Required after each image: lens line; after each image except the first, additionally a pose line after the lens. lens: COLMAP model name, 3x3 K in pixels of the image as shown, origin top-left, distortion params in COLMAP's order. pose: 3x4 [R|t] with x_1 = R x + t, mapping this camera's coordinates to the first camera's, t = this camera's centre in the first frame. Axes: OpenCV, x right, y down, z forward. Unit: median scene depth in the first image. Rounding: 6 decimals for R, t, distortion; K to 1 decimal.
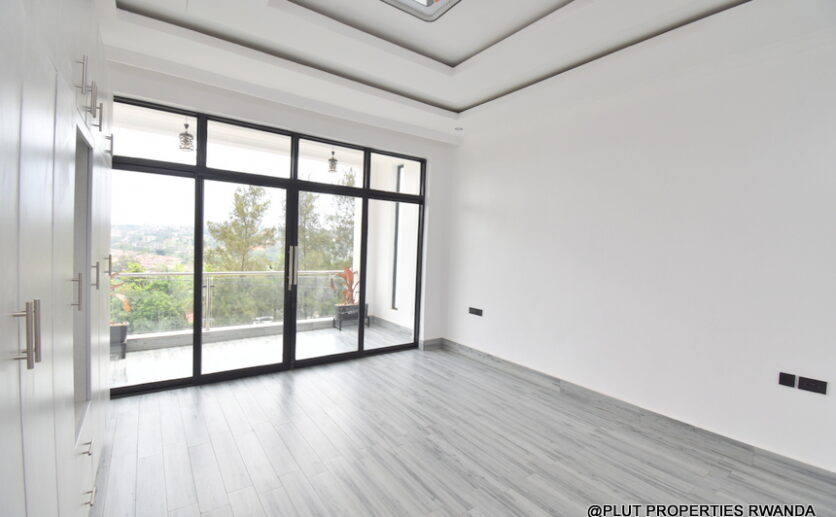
lens RADIAL K [[365.6, 0, 415.2], [0, 365.6, 258.0], [0, 0, 1]] dist [0.012504, -0.024187]
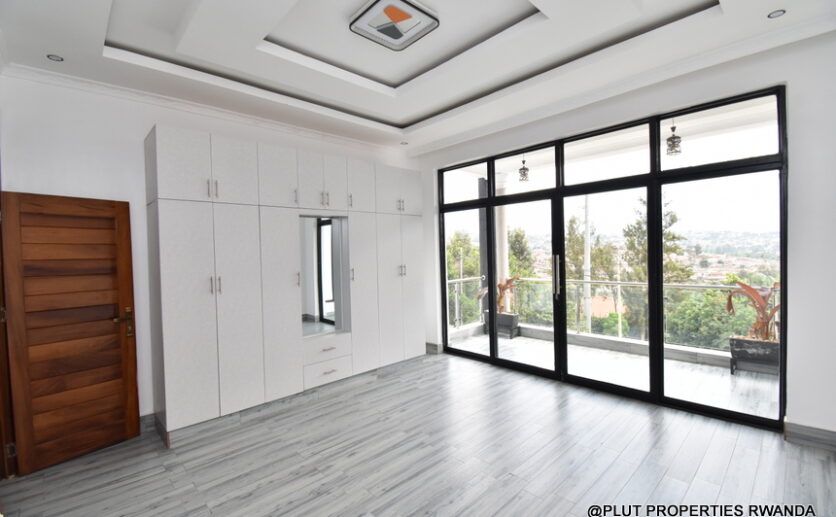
lens RADIAL K [[365.8, 0, 419.1], [0, 365.8, 254.2], [0, 0, 1]] dist [0.015208, -0.012016]
pose [[0.140991, -0.032841, -0.989466, 0.470639], [-0.004276, 0.999420, -0.033781, 0.000280], [0.990002, 0.008994, 0.140769, 0.383500]]
